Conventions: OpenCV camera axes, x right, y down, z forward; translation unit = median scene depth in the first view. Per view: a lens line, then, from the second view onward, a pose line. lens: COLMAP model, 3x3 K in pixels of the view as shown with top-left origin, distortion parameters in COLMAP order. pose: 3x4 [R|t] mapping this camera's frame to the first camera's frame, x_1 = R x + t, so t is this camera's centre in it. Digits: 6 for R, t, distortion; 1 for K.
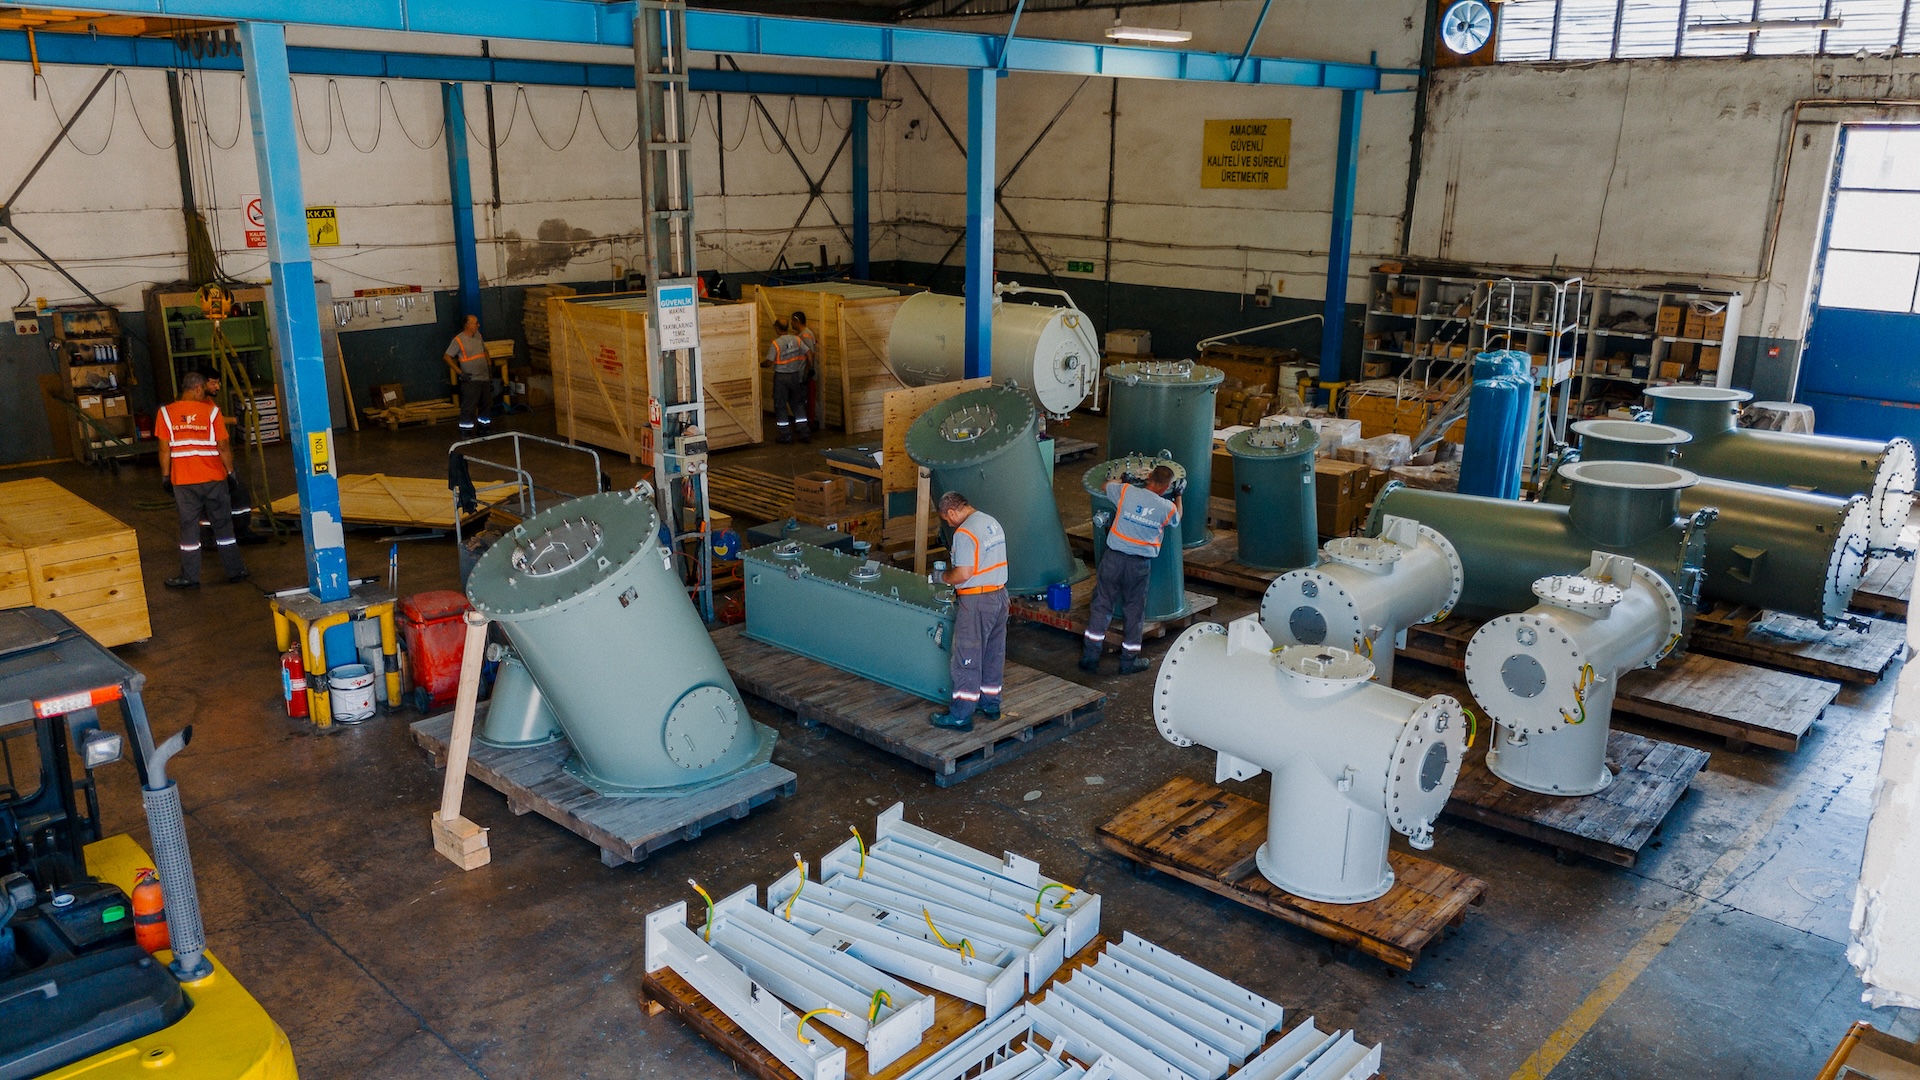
lens RADIAL K [[1413.3, 0, 942.4], [0, 1413.3, 541.1], [0, 0, 1]] dist [0.063713, -0.048467]
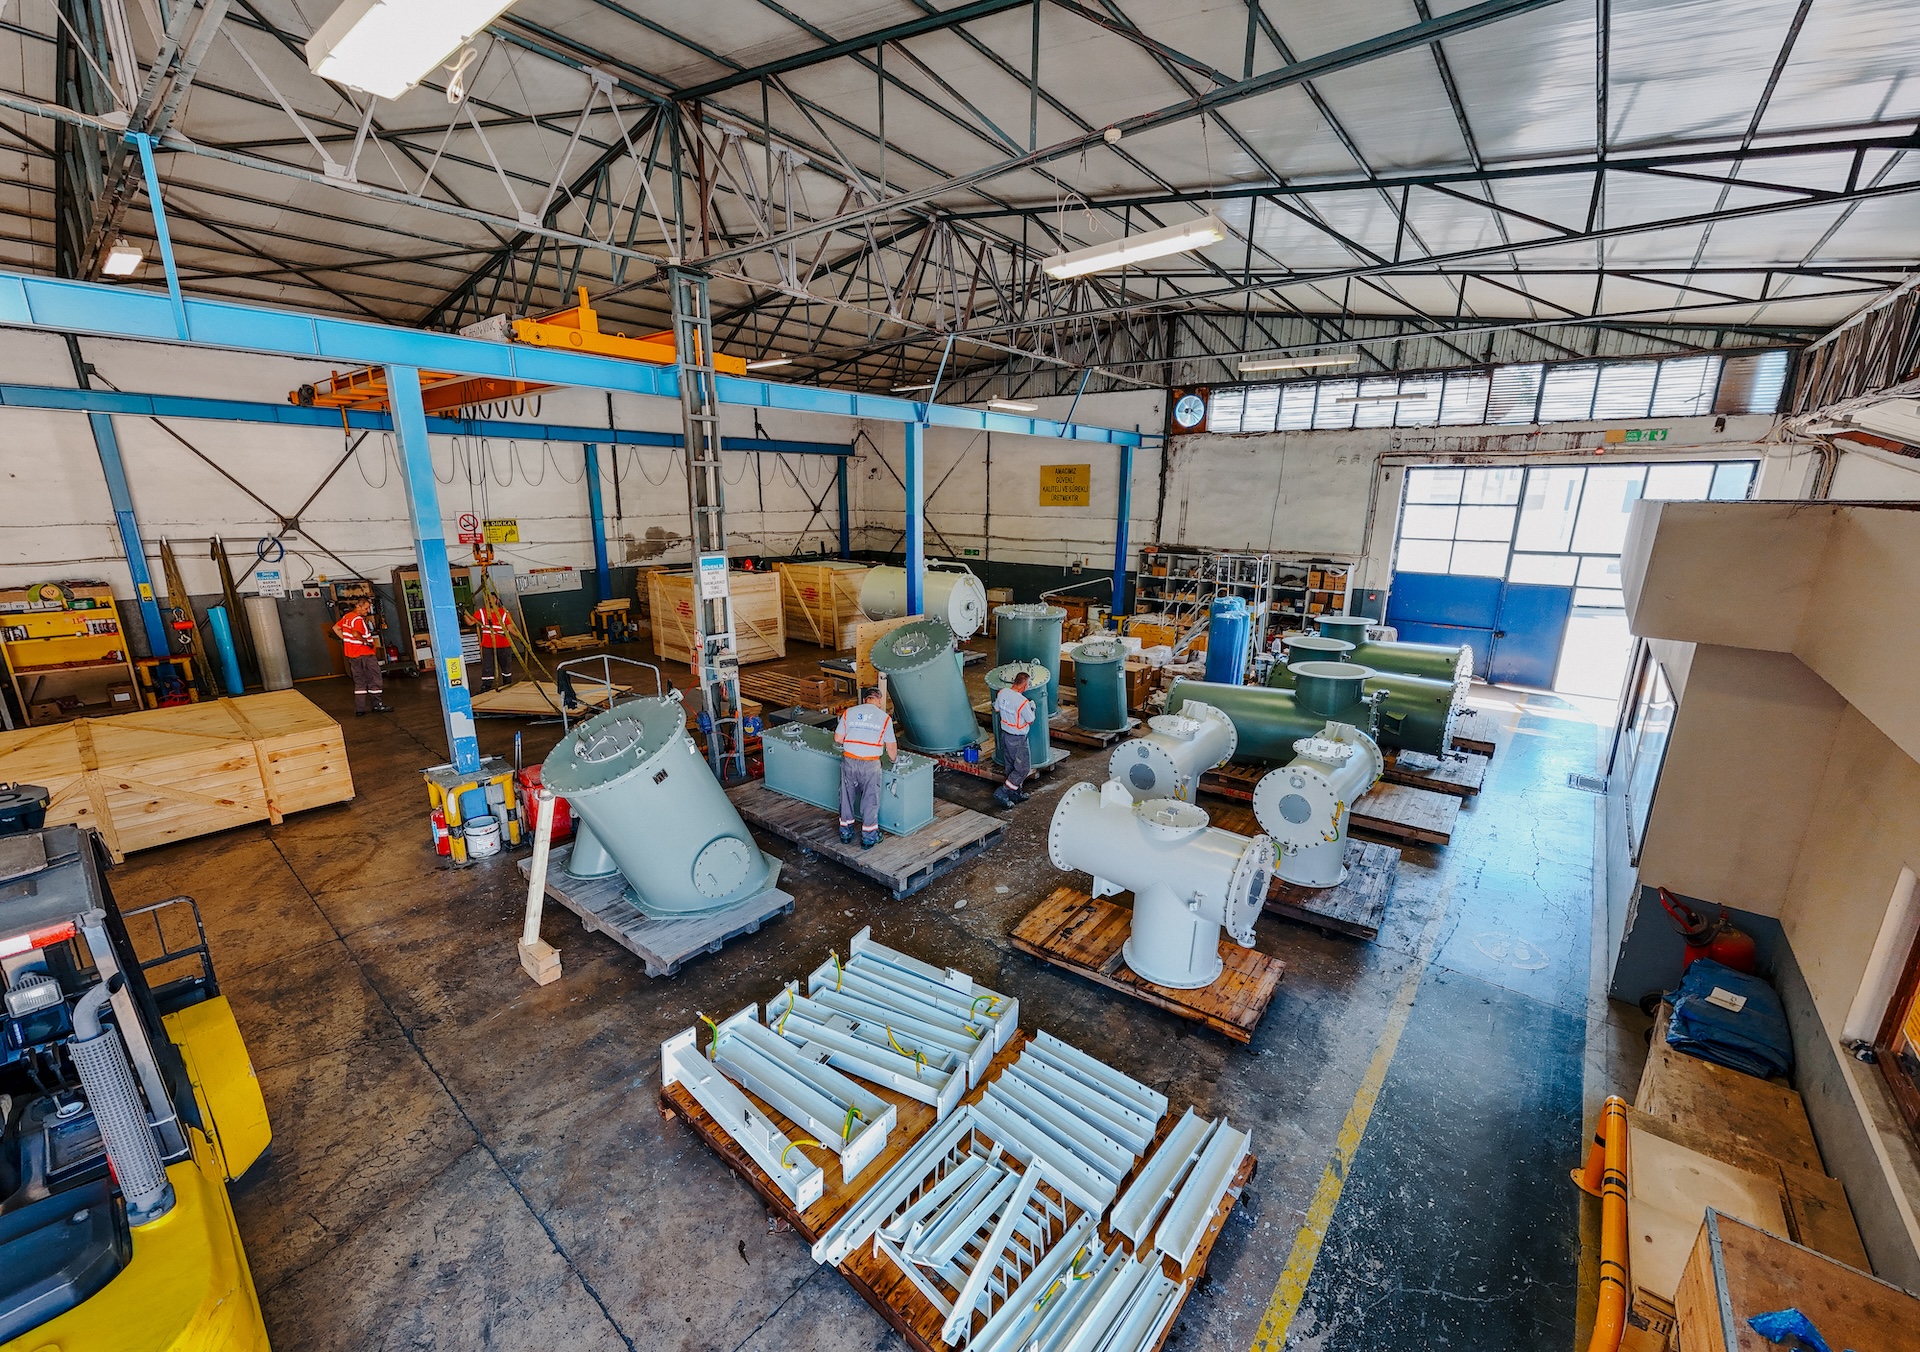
lens RADIAL K [[754.8, 0, 949.0], [0, 754.8, 694.5], [0, 0, 1]] dist [0.002630, 0.001221]
pose [[0.997209, -0.022040, 0.071335, 0.000971], [0.023117, 0.999630, -0.014306, -0.011289], [-0.070994, 0.015915, 0.997350, 0.134964]]
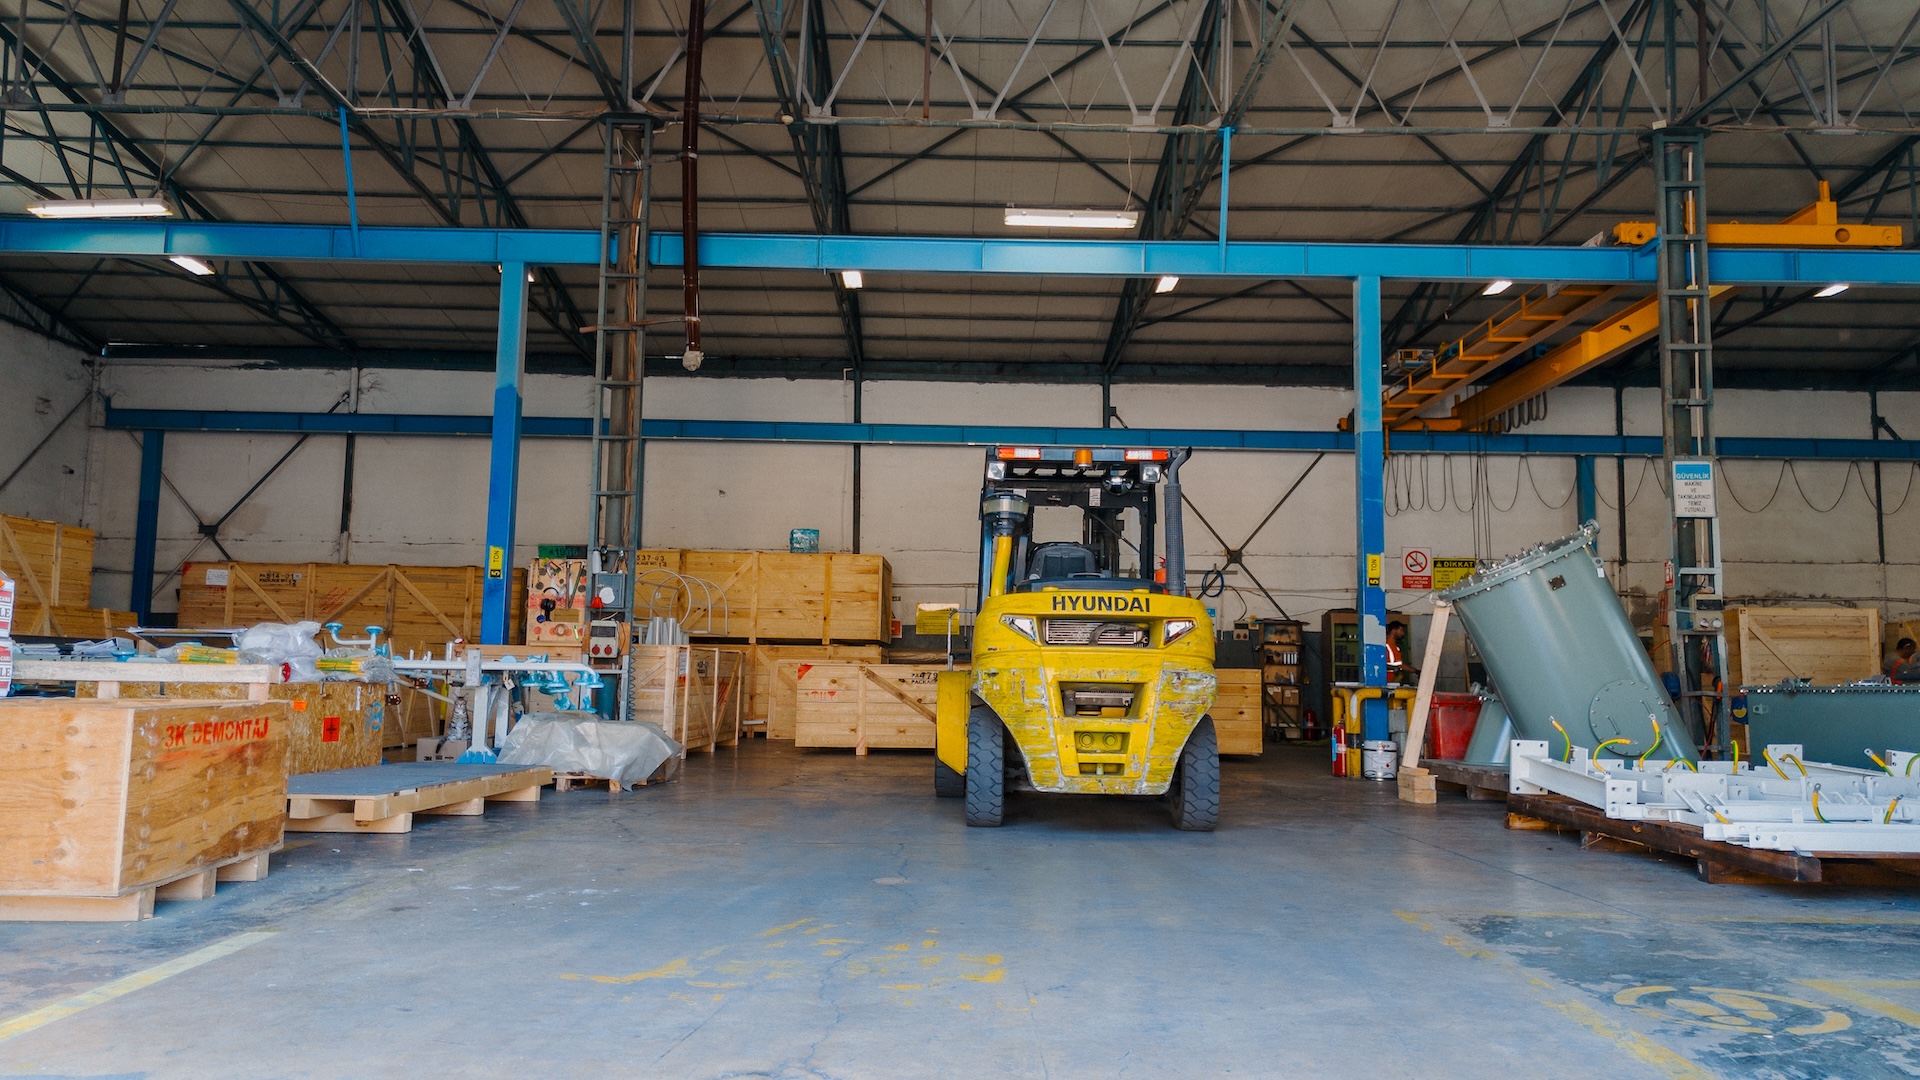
lens RADIAL K [[1413.3, 0, 975.9], [0, 1413.3, 530.2], [0, 0, 1]] dist [0.063713, -0.048467]
pose [[0.708908, -0.076934, -0.701093, 0.146301], [-0.200120, 0.931240, -0.304540, 0.240054], [0.676315, 0.356194, 0.644767, -0.075166]]
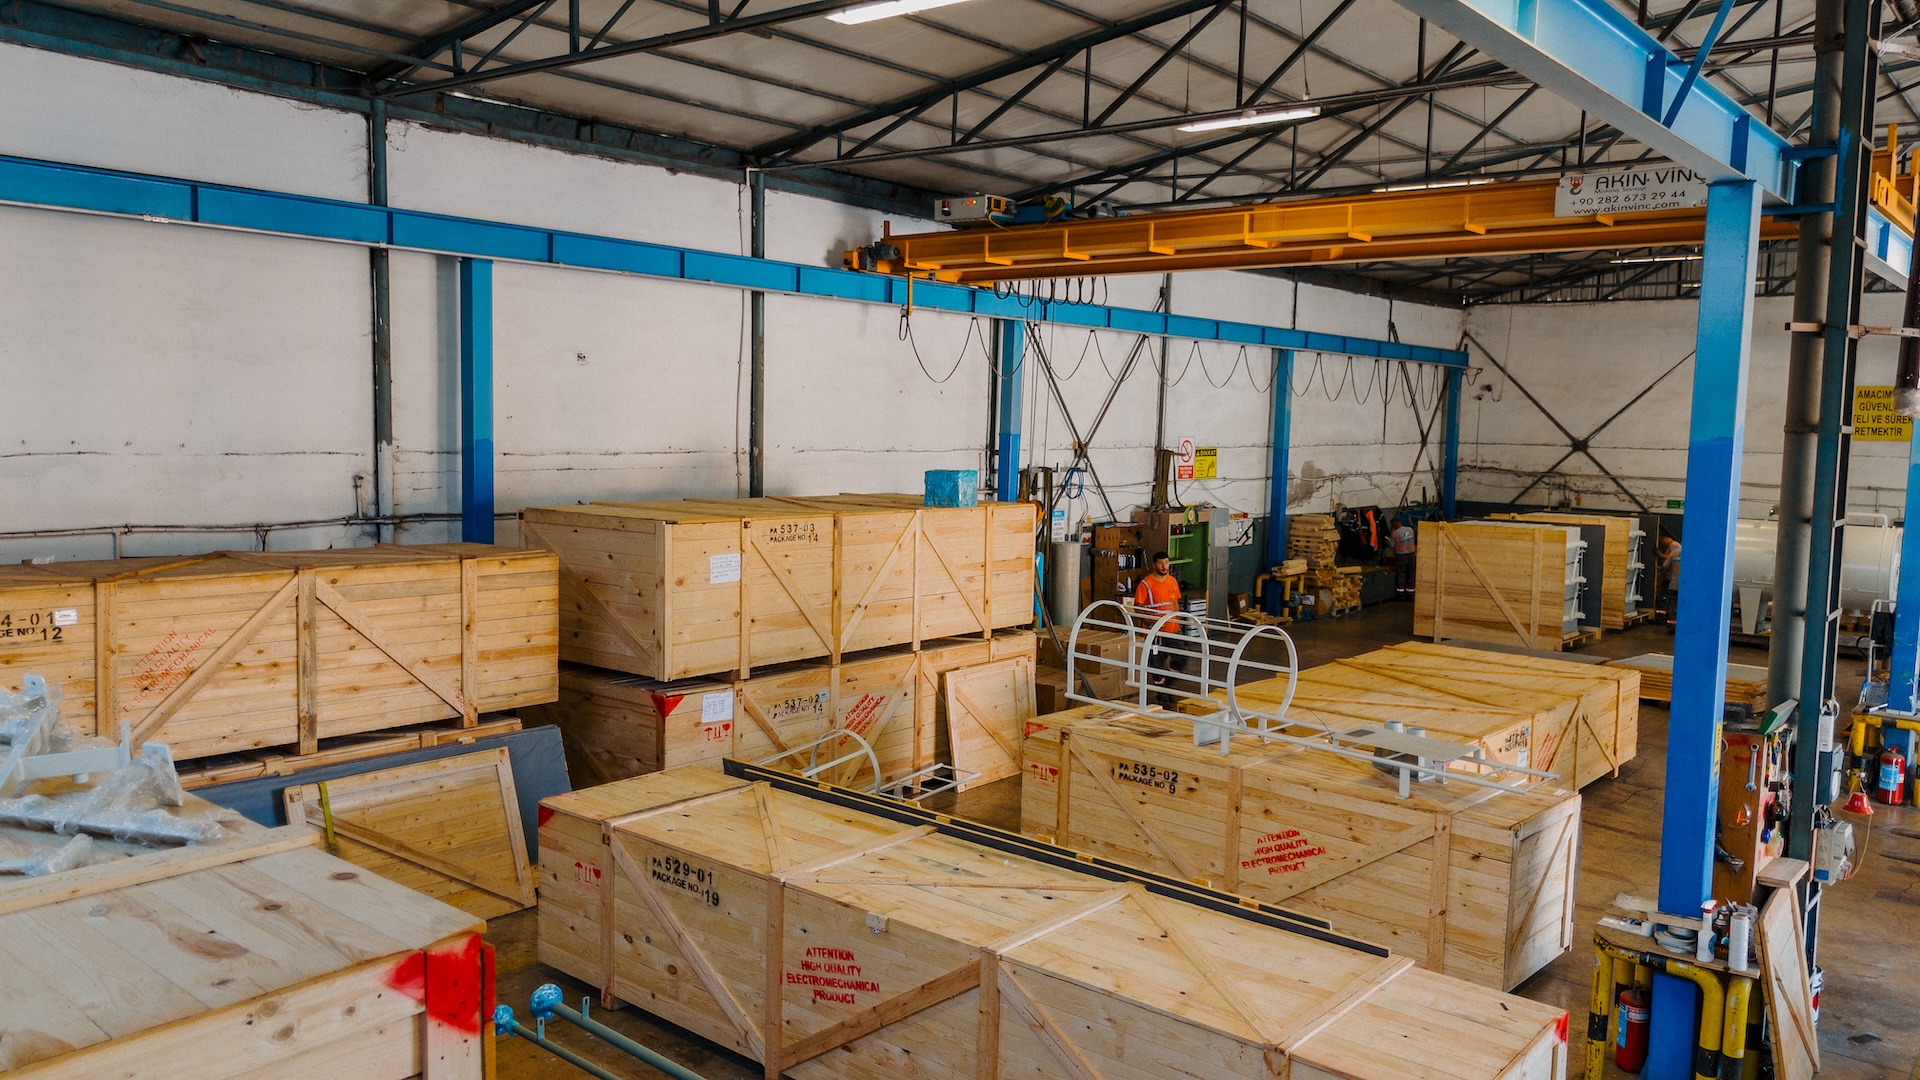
lens RADIAL K [[1413.3, 0, 966.8], [0, 1413.3, 533.7], [0, 0, 1]] dist [0.063713, -0.048467]
pose [[0.996439, 0.006244, 0.084079, -0.928455], [0.009859, 0.981782, -0.189753, 0.078388], [-0.083732, 0.189907, 0.978225, -0.172121]]
